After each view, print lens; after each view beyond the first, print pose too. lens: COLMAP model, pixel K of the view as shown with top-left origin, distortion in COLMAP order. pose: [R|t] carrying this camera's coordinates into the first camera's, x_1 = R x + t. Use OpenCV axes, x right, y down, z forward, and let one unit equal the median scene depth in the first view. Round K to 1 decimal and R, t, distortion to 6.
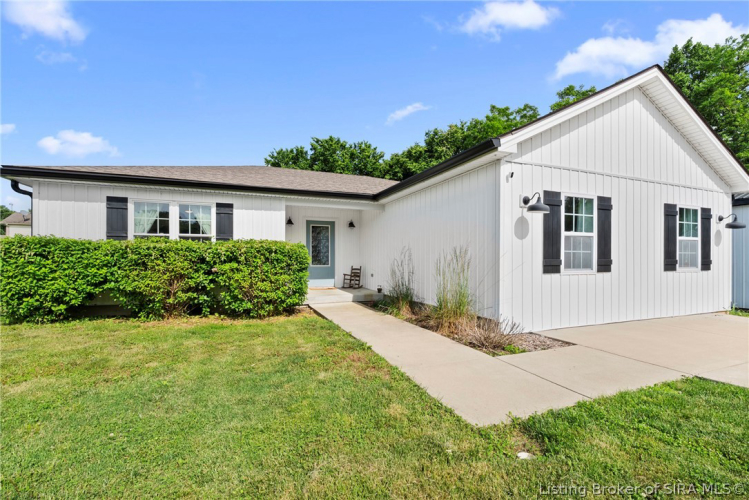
lens RADIAL K [[336.0, 0, 378.6], [0, 336.0, 268.2], [0, 0, 1]] dist [0.002448, -0.002947]
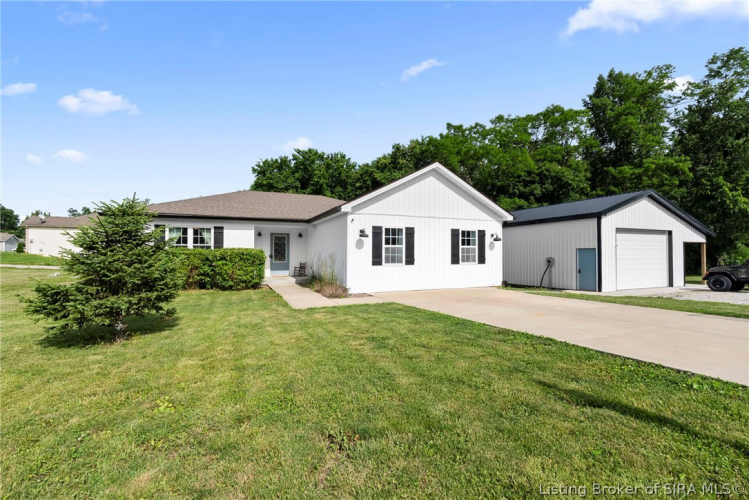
lens RADIAL K [[336.0, 0, 377.5], [0, 336.0, 249.4], [0, 0, 1]] dist [0.002448, -0.002947]
pose [[0.999726, -0.003226, 0.023167, 0.339766], [0.004147, 0.999199, -0.039800, -0.000026], [-0.023020, 0.039885, 0.998939, -0.793249]]
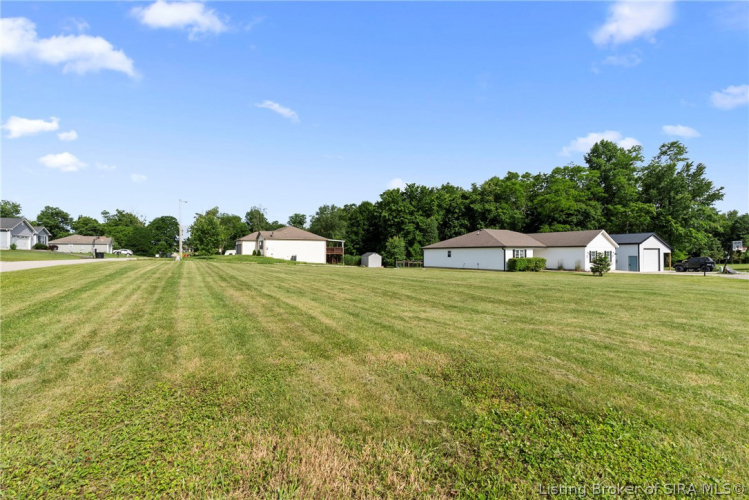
lens RADIAL K [[336.0, 0, 373.2], [0, 336.0, 247.7], [0, 0, 1]] dist [0.002448, -0.002947]
pose [[0.989839, -0.004598, 0.142115, -3.425629], [0.009588, 0.999360, -0.034450, -0.074428], [-0.141866, 0.035462, 0.989250, -3.655555]]
